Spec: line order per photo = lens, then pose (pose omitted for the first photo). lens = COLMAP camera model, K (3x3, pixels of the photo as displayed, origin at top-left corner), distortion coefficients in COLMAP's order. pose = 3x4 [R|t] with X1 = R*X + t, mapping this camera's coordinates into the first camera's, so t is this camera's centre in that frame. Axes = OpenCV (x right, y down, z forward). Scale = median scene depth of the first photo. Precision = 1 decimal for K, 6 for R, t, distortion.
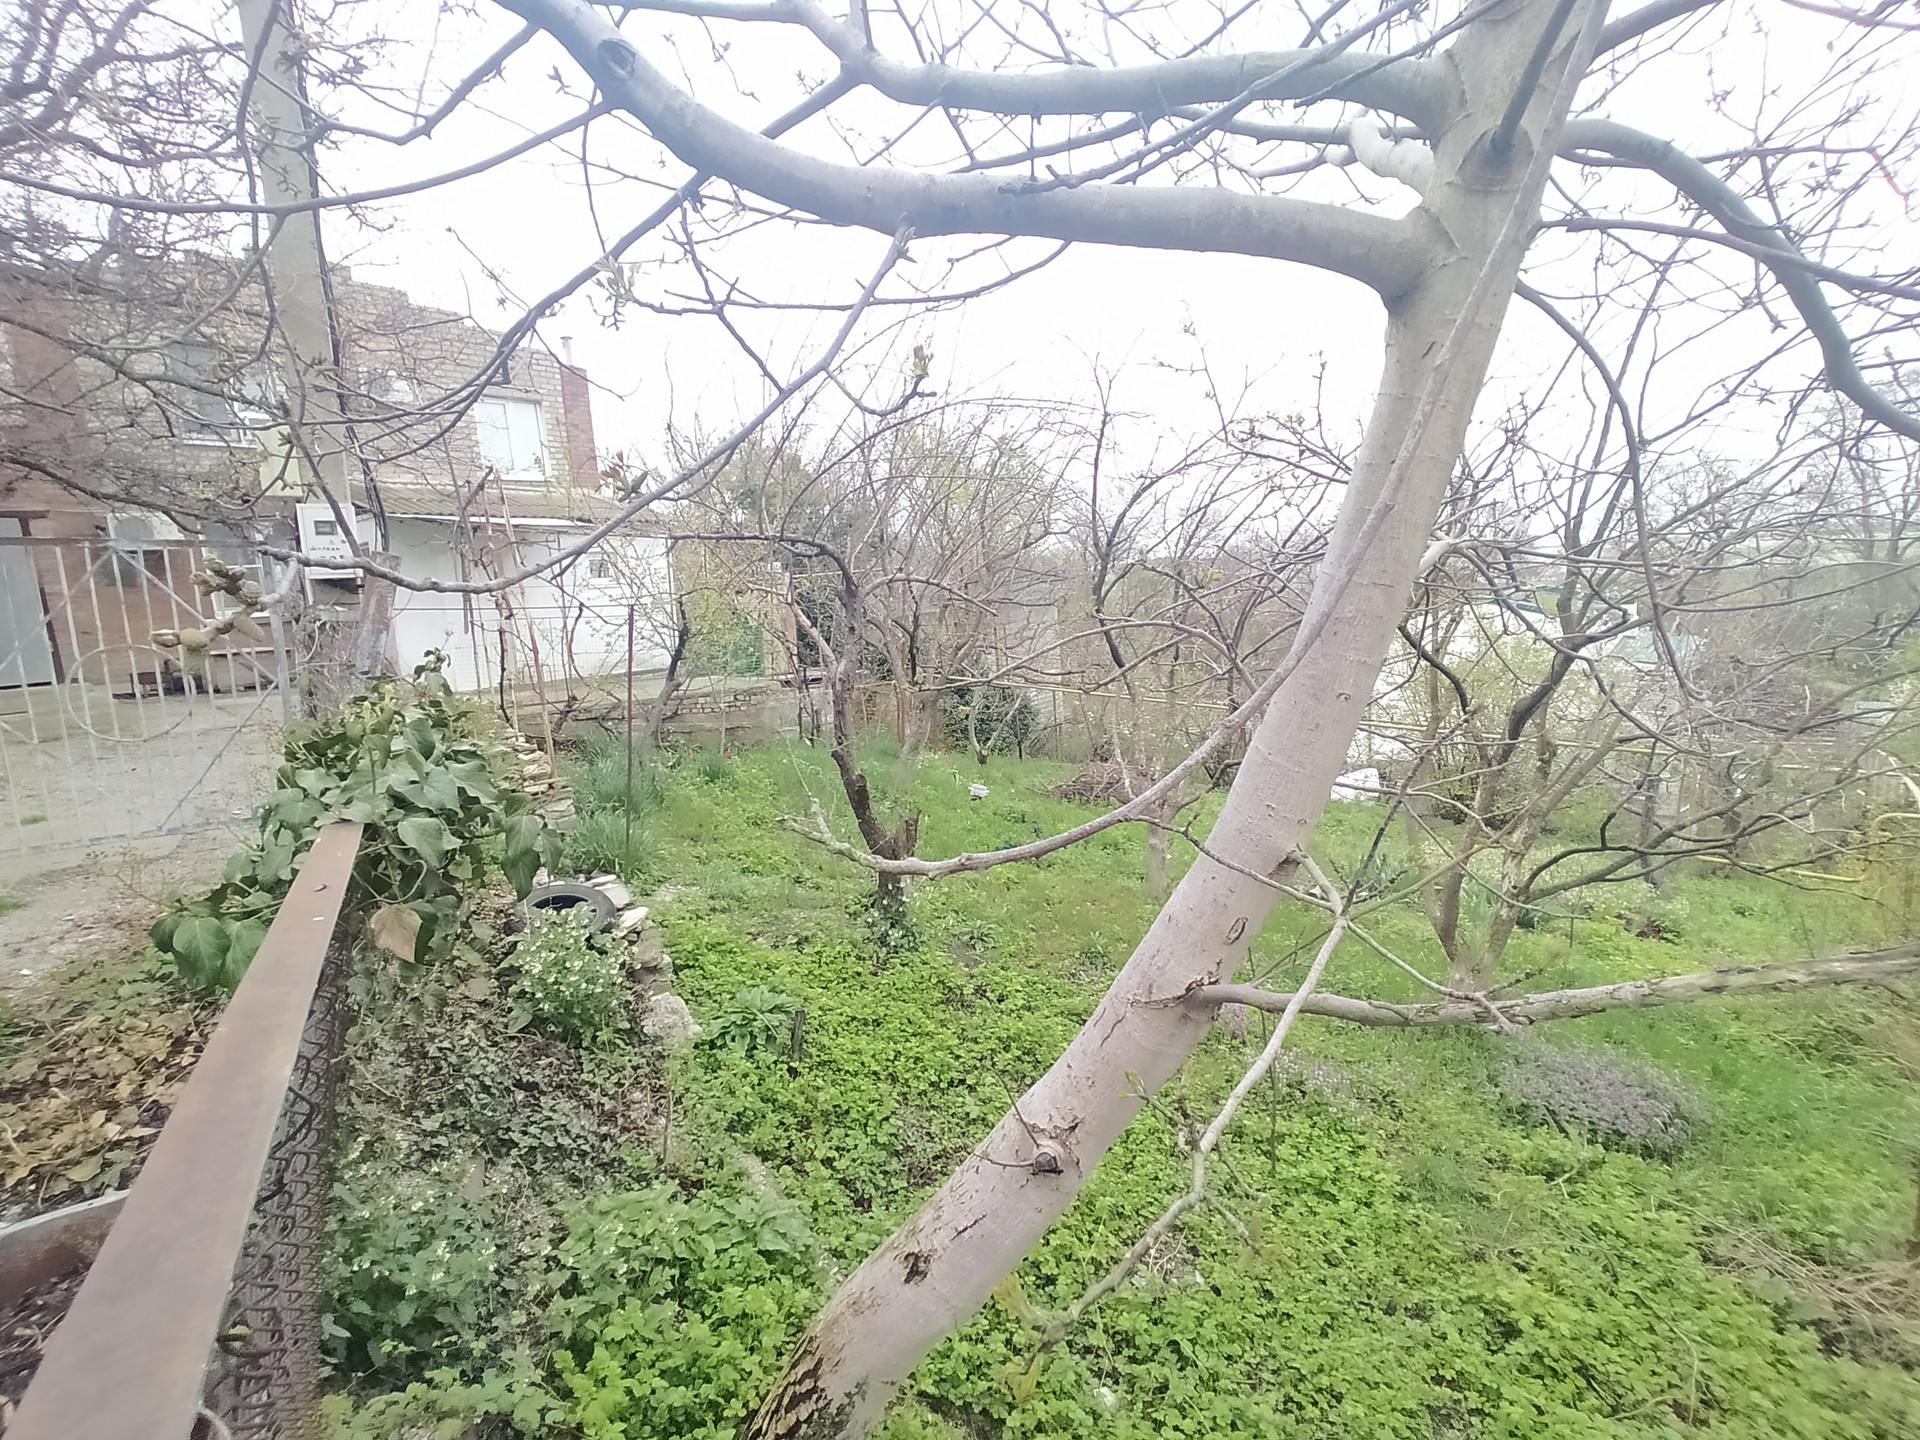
lens RADIAL K [[853.7, 0, 957.9], [0, 853.7, 706.5], [0, 0, 1]] dist [-0.037388, 0.010140]
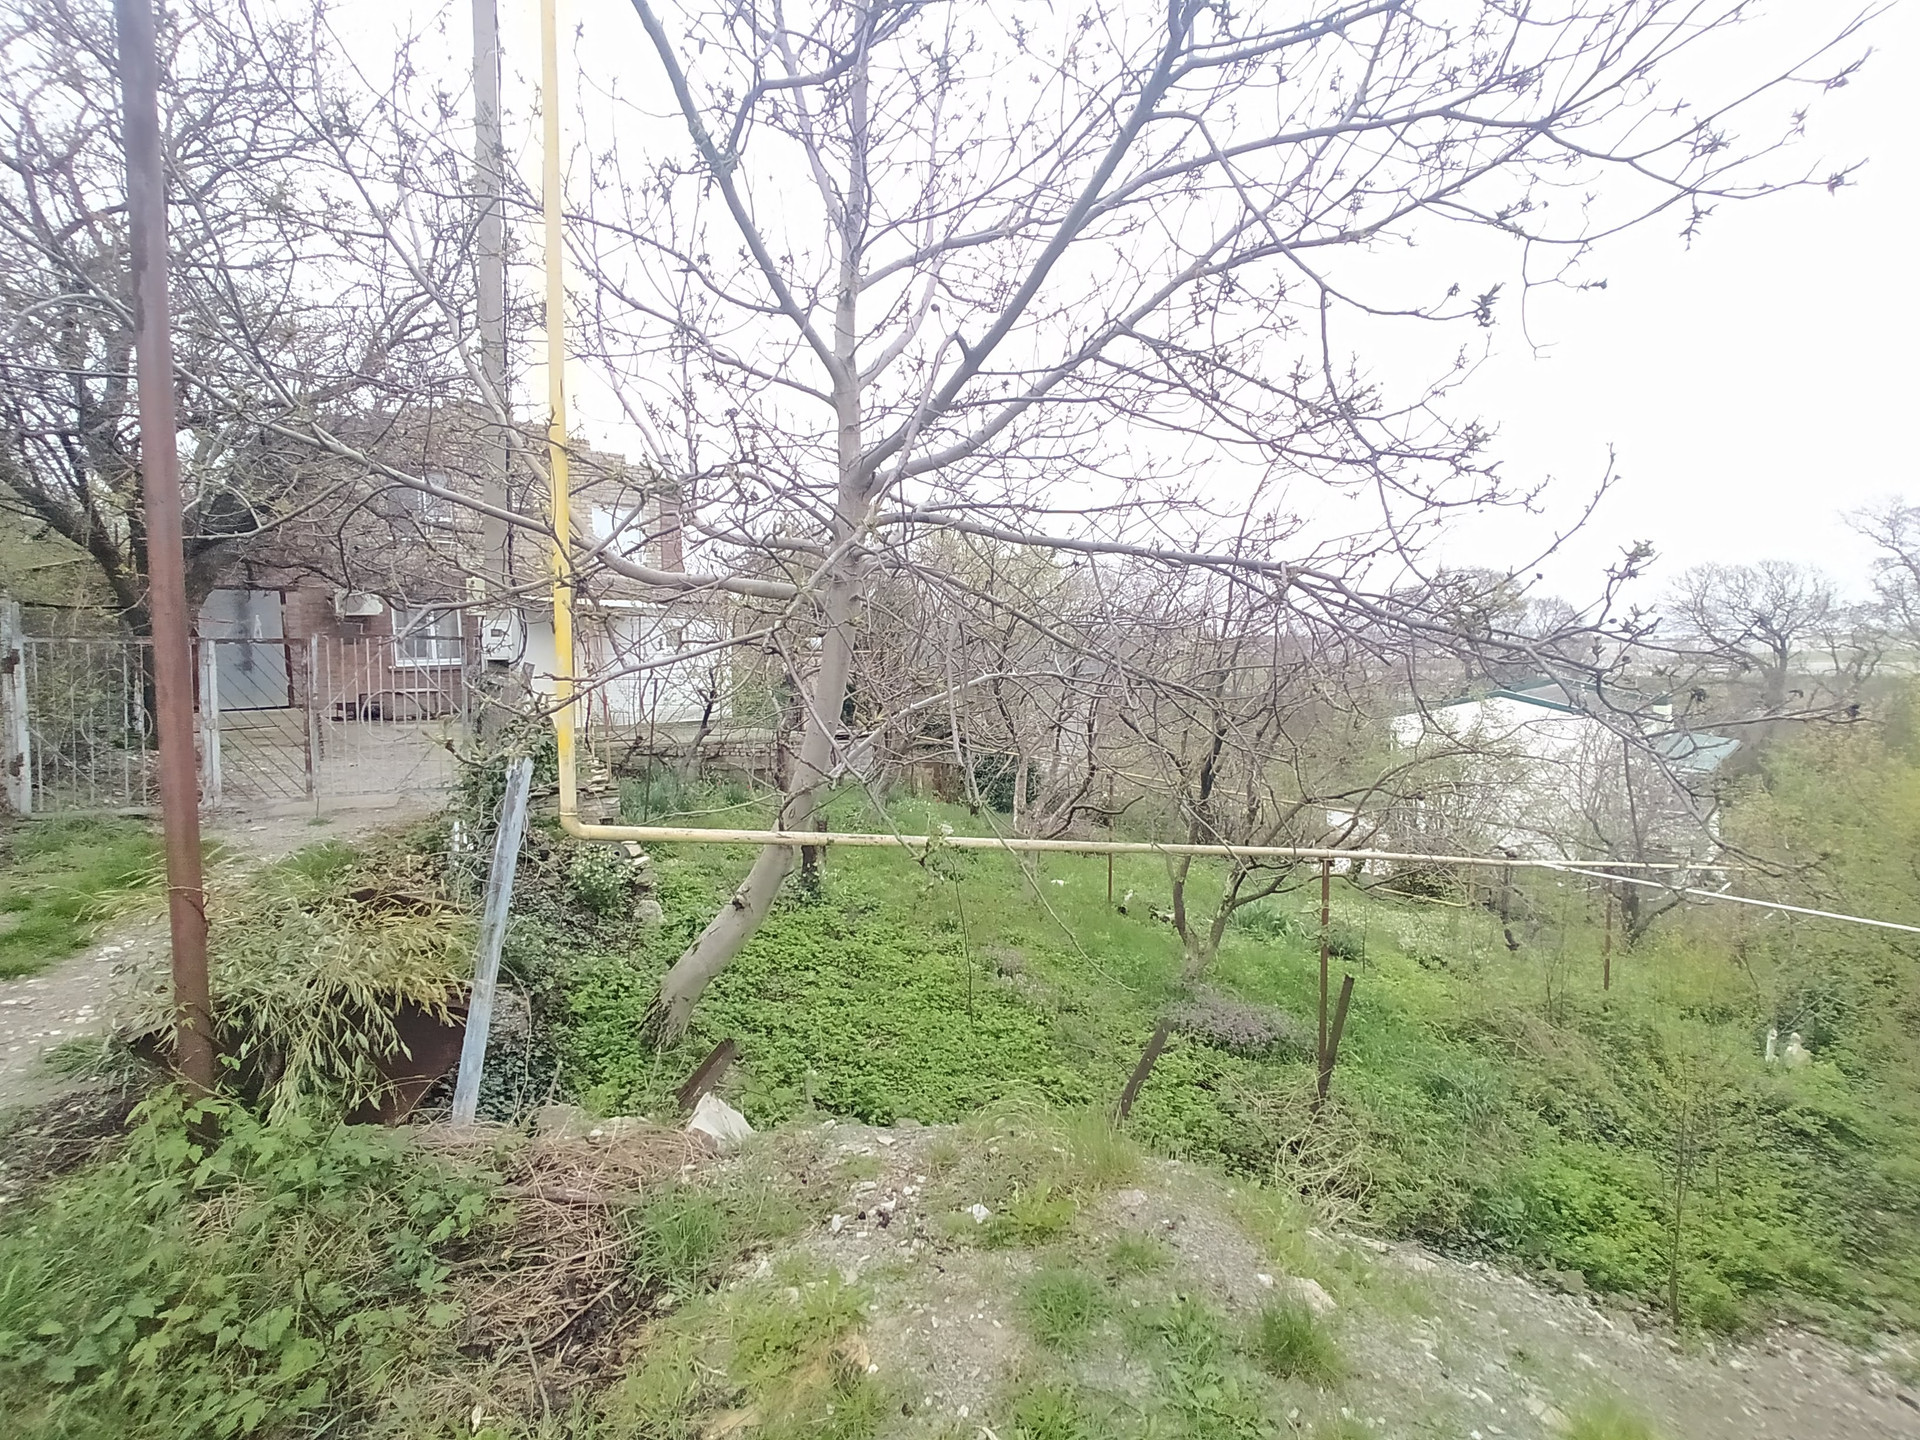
lens RADIAL K [[853.7, 0, 957.9], [0, 853.7, 706.5], [0, 0, 1]] dist [-0.037388, 0.010140]
pose [[0.993750, 0.049615, -0.099995, 0.318698], [-0.057190, 0.995590, -0.074367, 0.020998], [0.095864, 0.079621, 0.992205, -0.517105]]
